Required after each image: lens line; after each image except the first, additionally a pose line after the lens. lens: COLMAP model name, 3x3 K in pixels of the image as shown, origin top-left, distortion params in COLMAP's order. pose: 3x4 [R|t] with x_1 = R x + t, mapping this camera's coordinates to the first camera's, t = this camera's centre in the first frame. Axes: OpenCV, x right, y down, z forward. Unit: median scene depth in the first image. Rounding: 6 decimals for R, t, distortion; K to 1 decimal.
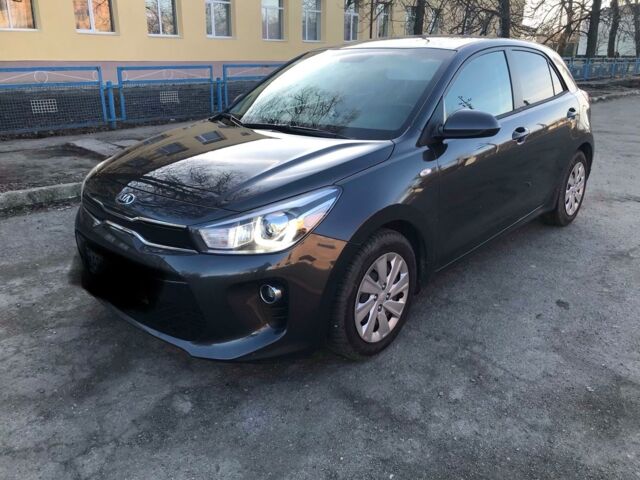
lens RADIAL K [[523.7, 0, 315.7], [0, 523.7, 242.9], [0, 0, 1]] dist [0.007411, 0.012690]
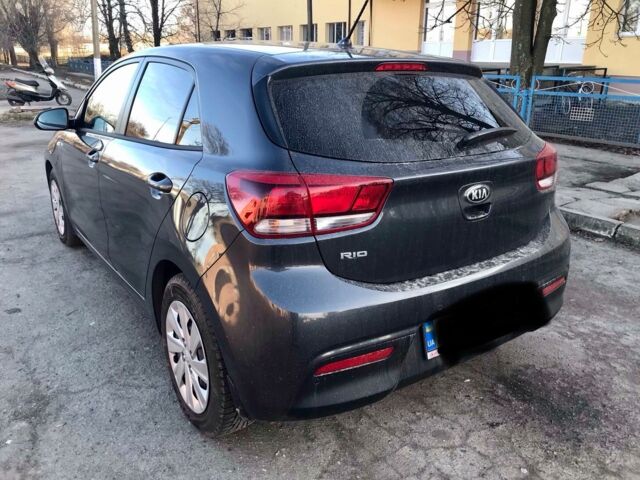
lens RADIAL K [[523.7, 0, 315.7], [0, 523.7, 242.9], [0, 0, 1]] dist [0.007411, 0.012690]
pose [[-0.222600, 0.321226, -0.920469, 1.534310], [-0.337516, 0.860379, 0.381879, -0.723173], [0.914621, 0.395679, -0.083101, 1.949739]]
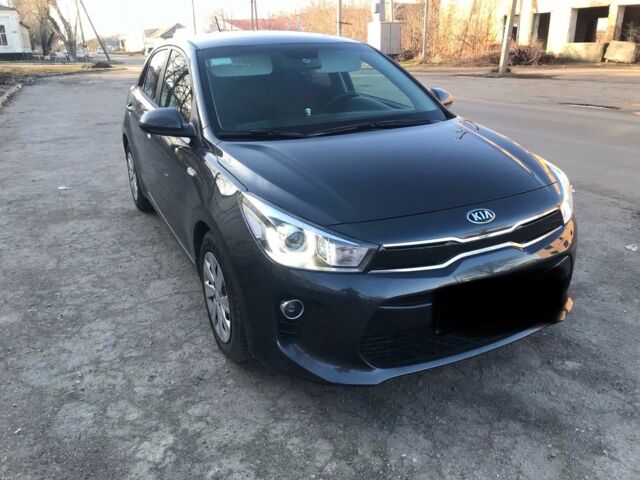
lens RADIAL K [[519.3, 0, 320.0], [0, 519.3, 240.0], [0, 0, 1]] dist [0.003540, 0.007373]
pose [[0.357148, -0.338151, 0.870689, -1.168929], [0.337049, 0.916019, 0.217502, -0.312582], [-0.871116, 0.215785, 0.441128, 0.821961]]
